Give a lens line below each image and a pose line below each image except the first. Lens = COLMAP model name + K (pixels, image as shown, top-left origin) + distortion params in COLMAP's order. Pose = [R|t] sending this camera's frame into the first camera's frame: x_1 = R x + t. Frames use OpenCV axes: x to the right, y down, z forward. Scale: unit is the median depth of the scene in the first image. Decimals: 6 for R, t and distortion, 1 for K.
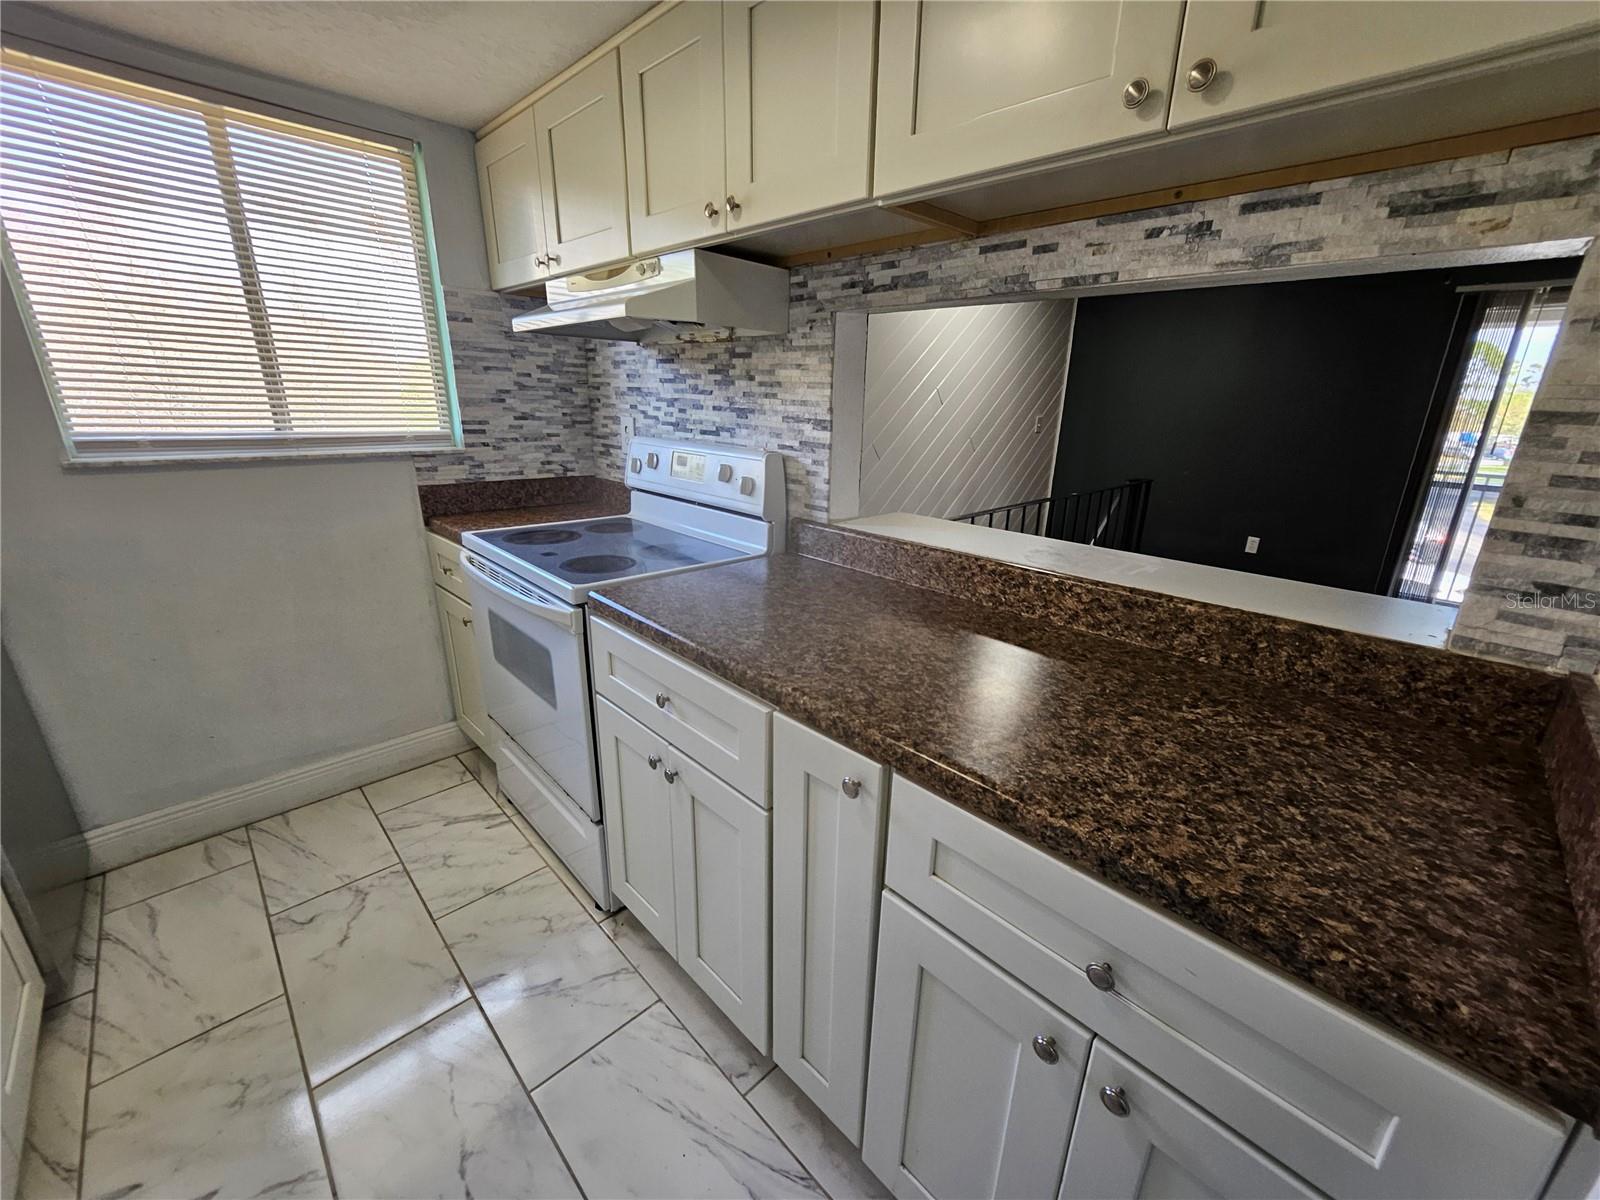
lens RADIAL K [[636.7, 0, 816.7], [0, 636.7, 602.0], [0, 0, 1]] dist [-0.006539, 0.001732]
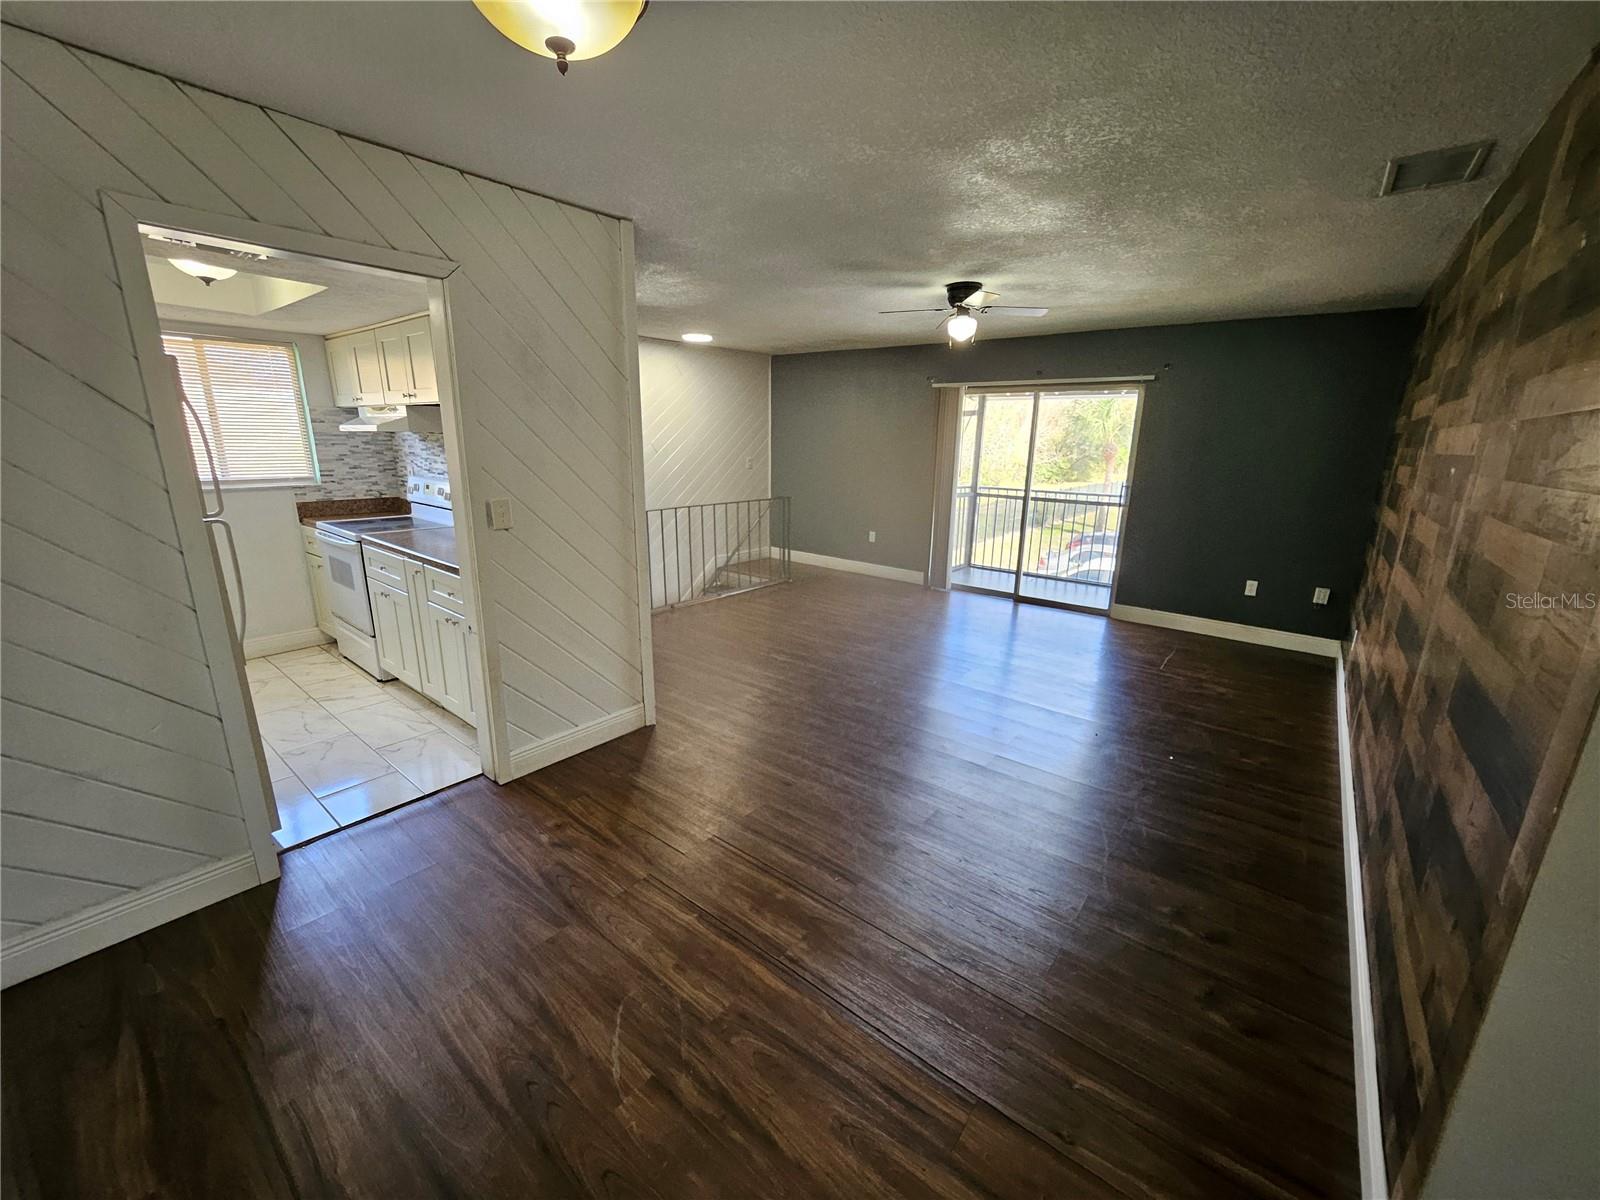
lens RADIAL K [[636.7, 0, 811.9], [0, 636.7, 596.7], [0, 0, 1]] dist [-0.006539, 0.001732]
pose [[0.993957, -0.038142, 0.102930, 0.985508], [0.044410, 0.997251, -0.059307, 0.387907], [-0.100385, 0.063520, 0.992919, -1.443569]]
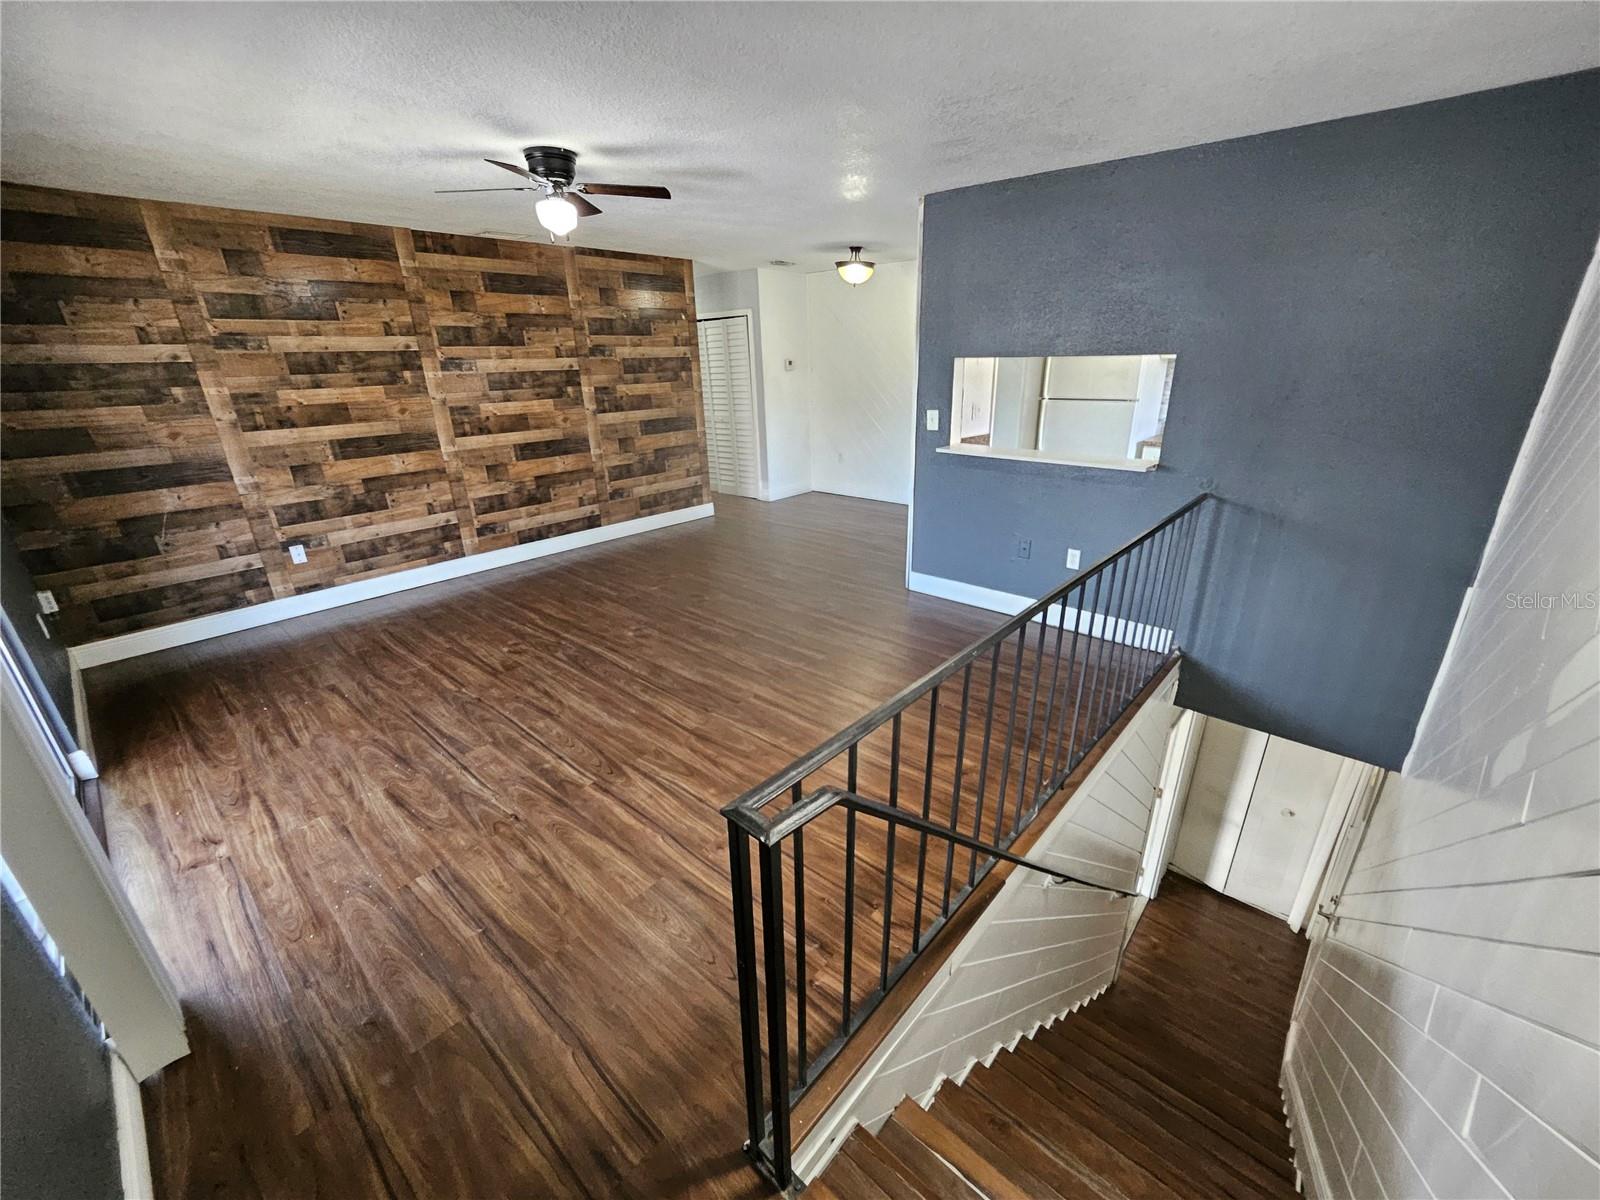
lens RADIAL K [[636.7, 0, 814.9], [0, 636.7, 608.2], [0, 0, 1]] dist [-0.006539, 0.001732]
pose [[-0.998033, 0.010492, -0.061800, 1.236237], [-0.030965, 0.774693, 0.631579, -0.988565], [0.054503, 0.632250, -0.772845, 2.768196]]
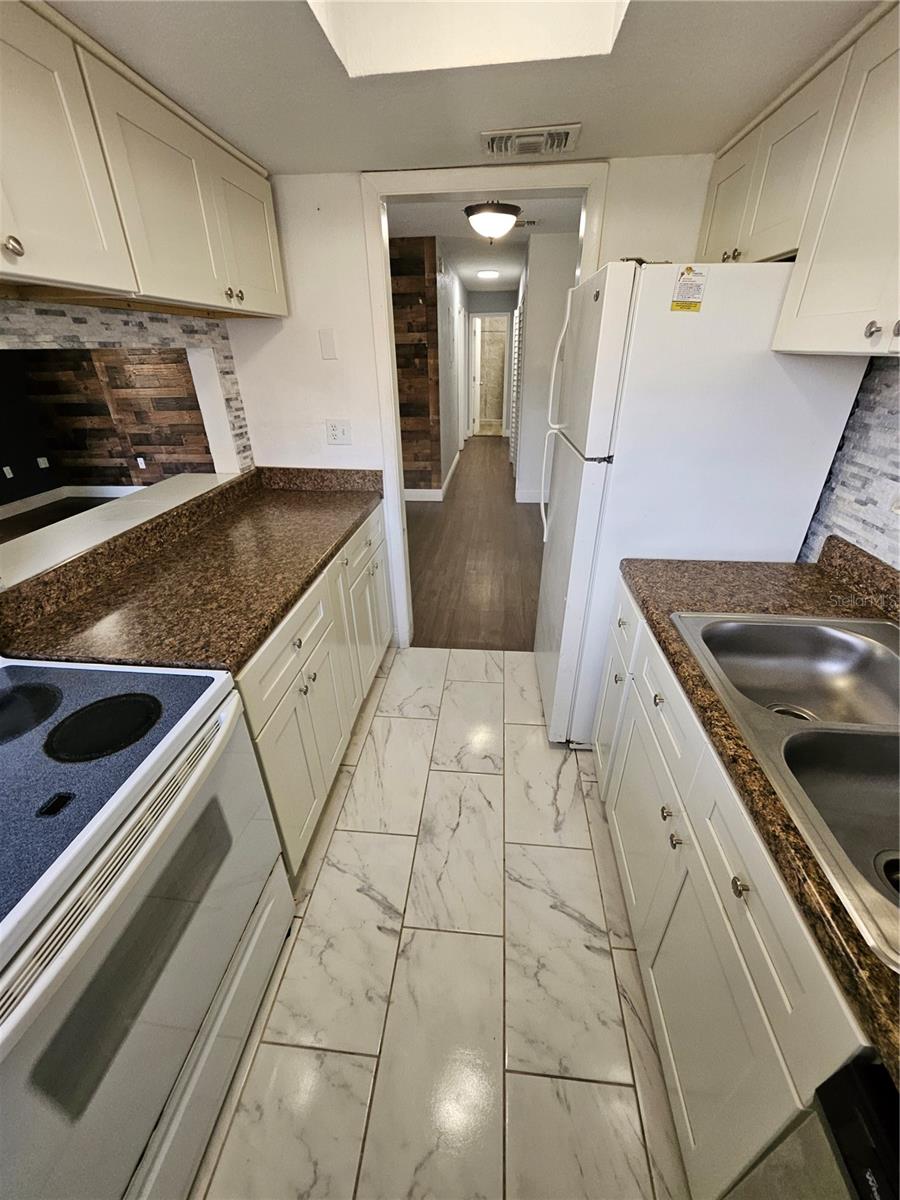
lens RADIAL K [[477.5, 0, 450.8], [0, 477.5, 609.4], [0, 0, 1]] dist [-0.006539, 0.001732]
pose [[-0.630617, -0.389898, 0.671045, -0.869794], [0.231067, 0.731107, 0.641943, -0.397835], [-0.740898, 0.559877, -0.370956, 0.797833]]
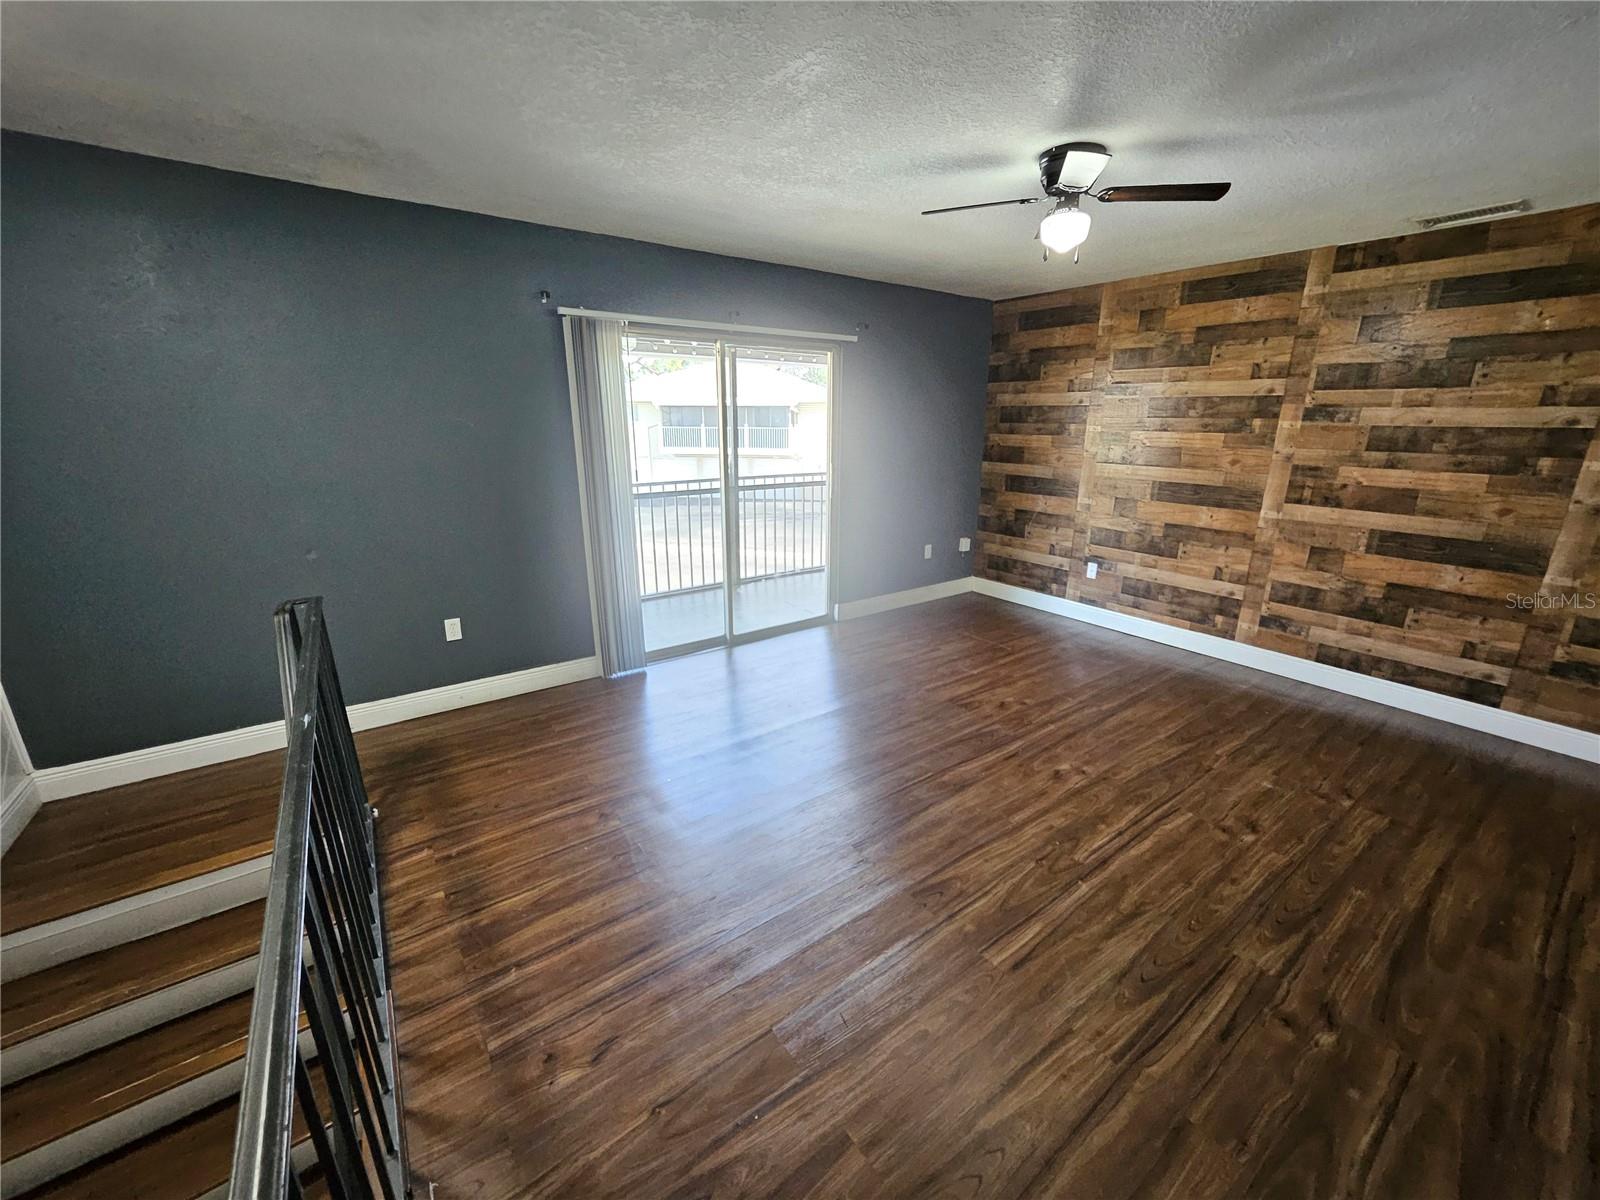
lens RADIAL K [[636.7, 0, 811.2], [0, 636.7, 601.0], [0, 0, 1]] dist [-0.006539, 0.001732]
pose [[0.158143, -0.307738, 0.938237, 0.188206], [0.299050, 0.920495, 0.251512, -0.481611], [-0.941042, 0.240805, 0.237599, 1.133570]]
